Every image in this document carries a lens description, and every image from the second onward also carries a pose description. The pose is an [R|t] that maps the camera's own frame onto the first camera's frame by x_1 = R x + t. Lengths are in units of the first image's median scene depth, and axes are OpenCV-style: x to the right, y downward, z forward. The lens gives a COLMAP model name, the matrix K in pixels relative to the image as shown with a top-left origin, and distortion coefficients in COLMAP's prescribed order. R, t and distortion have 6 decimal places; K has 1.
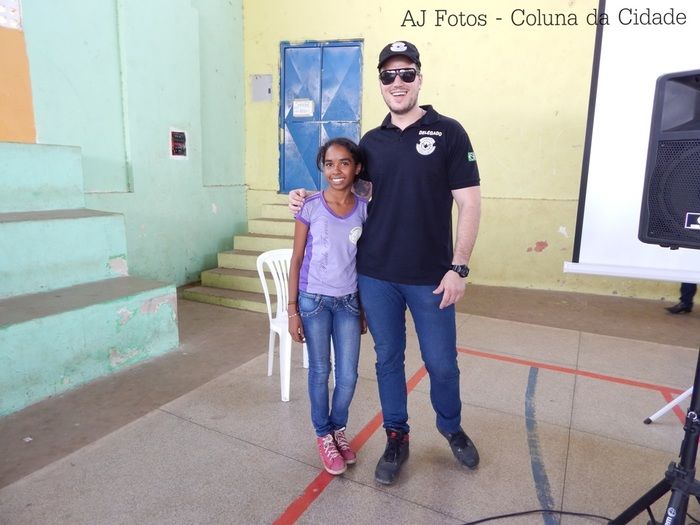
lens RADIAL K [[459.8, 0, 349.8], [0, 459.8, 264.4], [0, 0, 1]] dist [-0.002908, -0.005472]
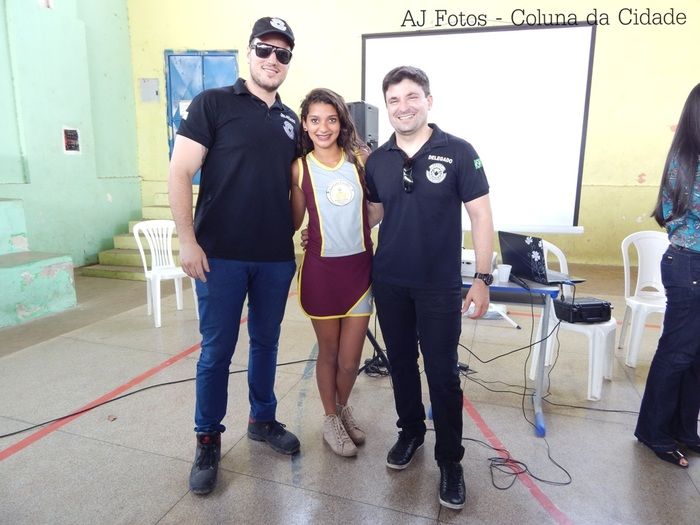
lens RADIAL K [[460.2, 0, 350.0], [0, 460.2, 262.5], [0, 0, 1]] dist [-0.002026, -0.003737]
pose [[0.985634, -0.045312, 0.162703, 0.133934], [0.044055, 0.998965, 0.011331, 0.070576], [-0.163048, -0.004000, 0.986610, -0.290521]]
